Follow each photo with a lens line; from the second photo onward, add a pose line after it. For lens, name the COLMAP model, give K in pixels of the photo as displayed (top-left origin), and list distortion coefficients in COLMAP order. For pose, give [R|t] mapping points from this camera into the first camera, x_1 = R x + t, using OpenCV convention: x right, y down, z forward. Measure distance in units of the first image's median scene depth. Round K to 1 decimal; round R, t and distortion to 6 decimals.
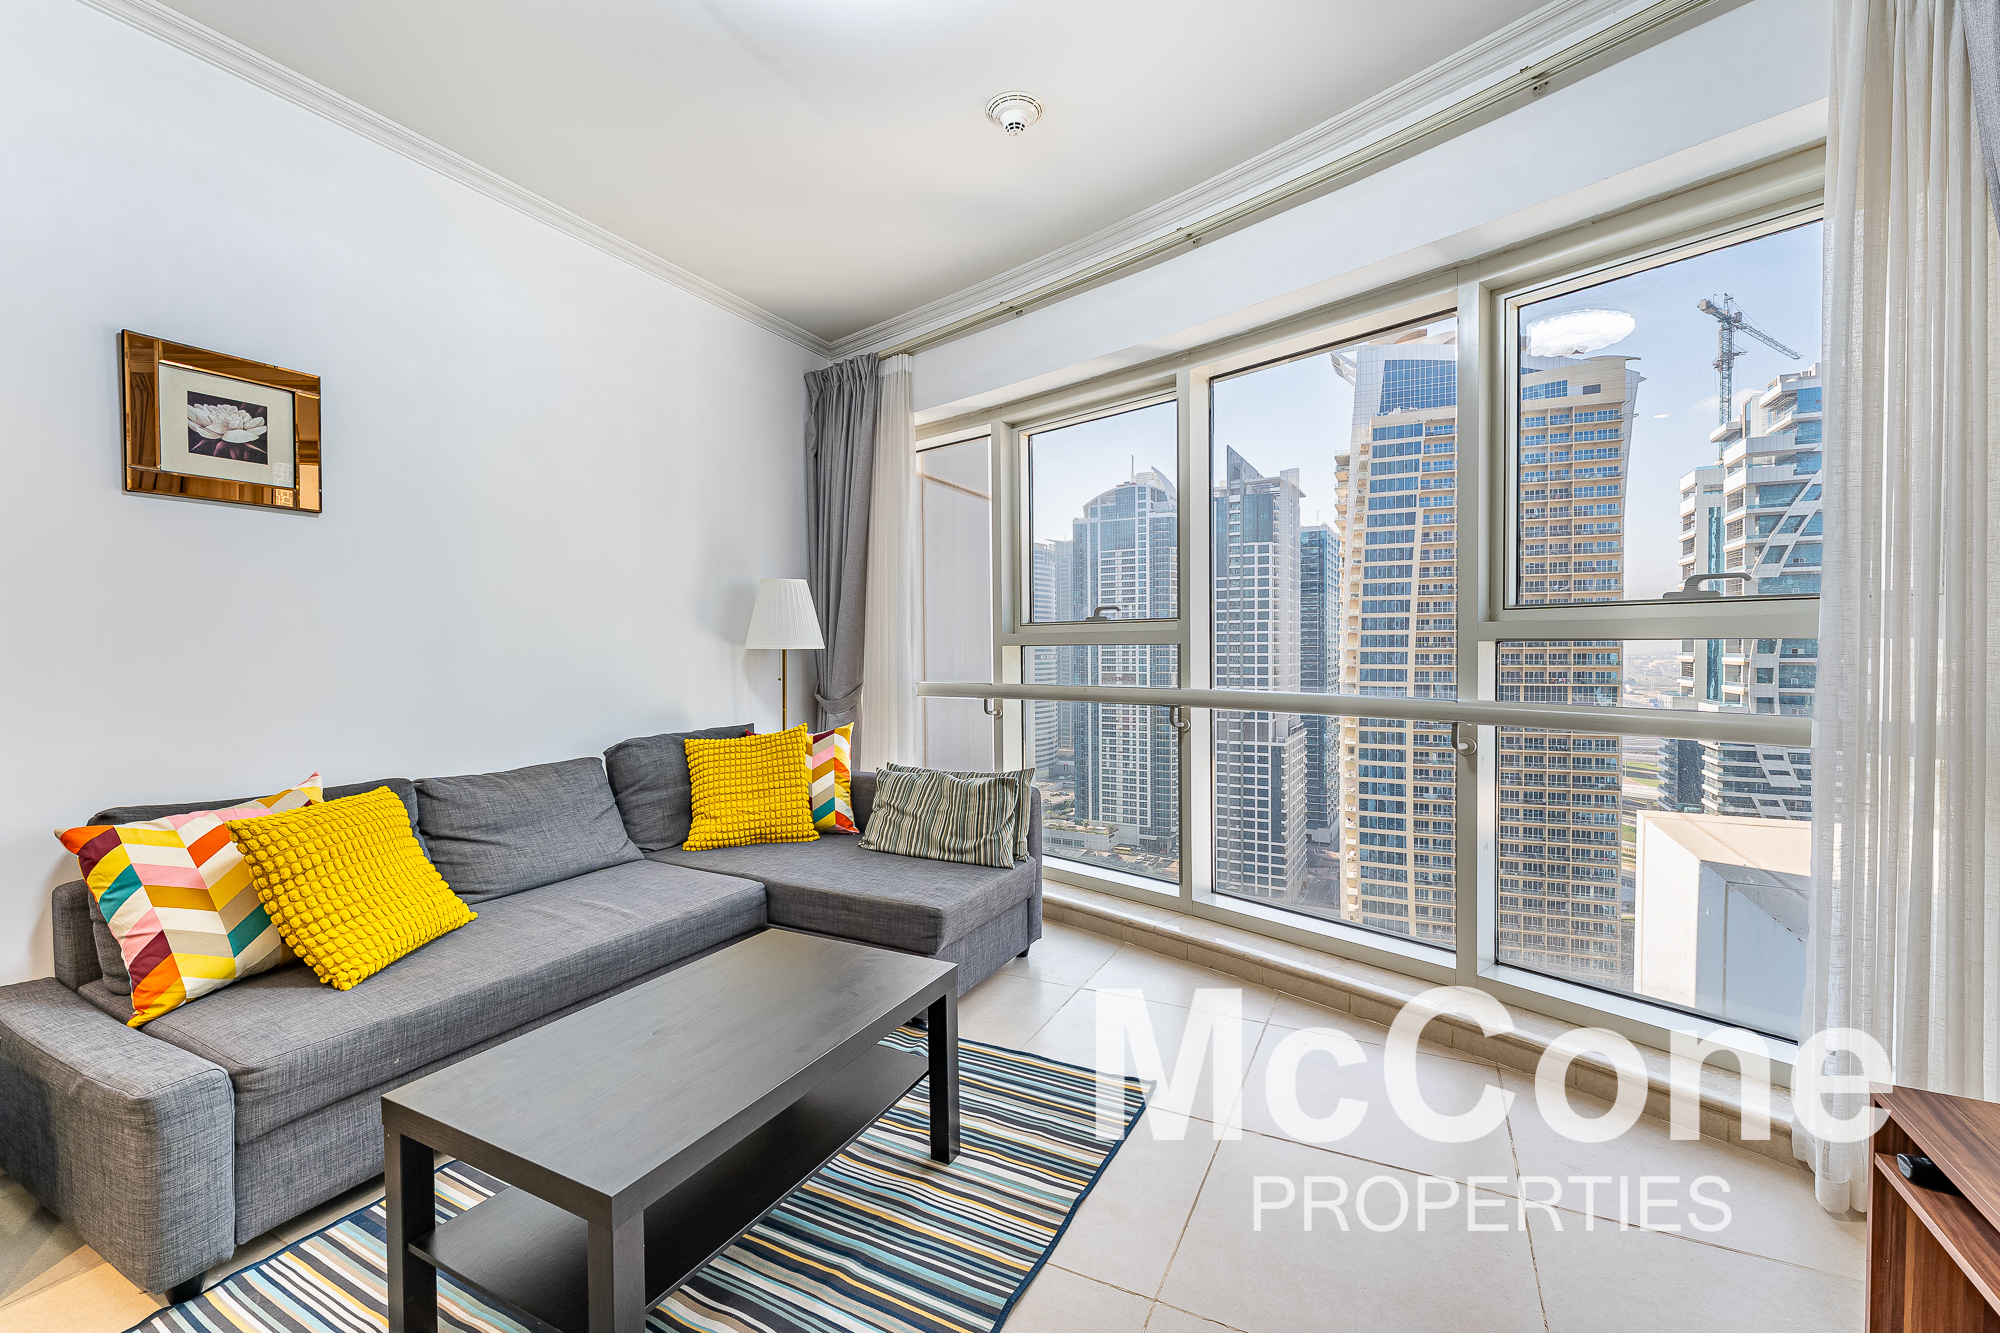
lens RADIAL K [[819.6, 0, 983.9], [0, 819.6, 656.7], [0, 0, 1]] dist [0.000500, 0.000132]
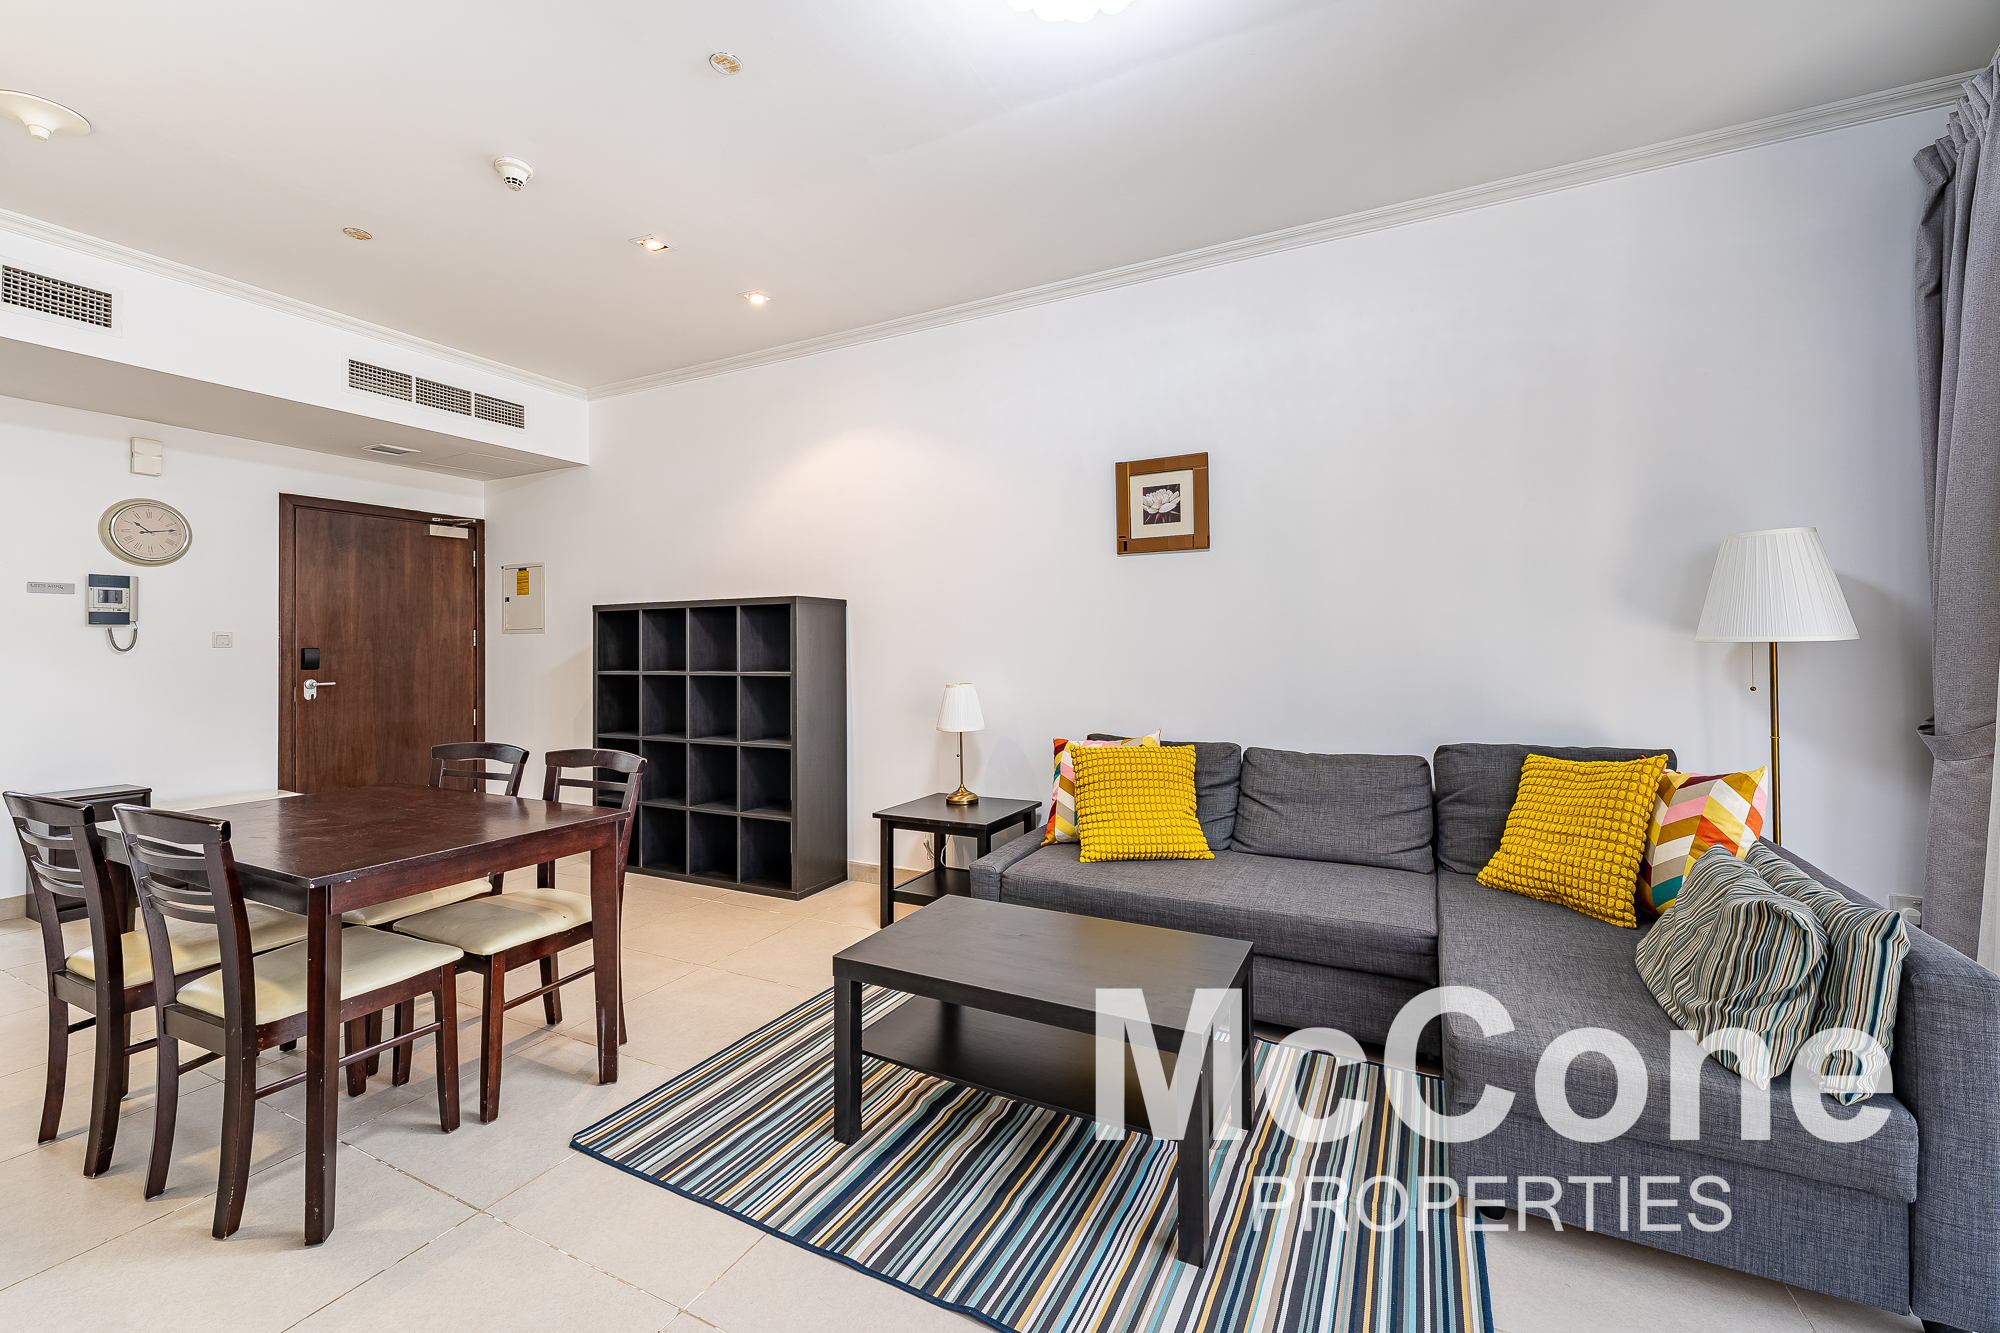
lens RADIAL K [[834.4, 0, 990.3], [0, 834.4, 642.6], [0, 0, 1]] dist [0.000548, 0.000088]
pose [[0.008681, 0.000285, -0.999962, 0.648007], [-0.003597, 0.999993, 0.000253, -0.012374], [0.999956, 0.003595, 0.008682, 0.635820]]
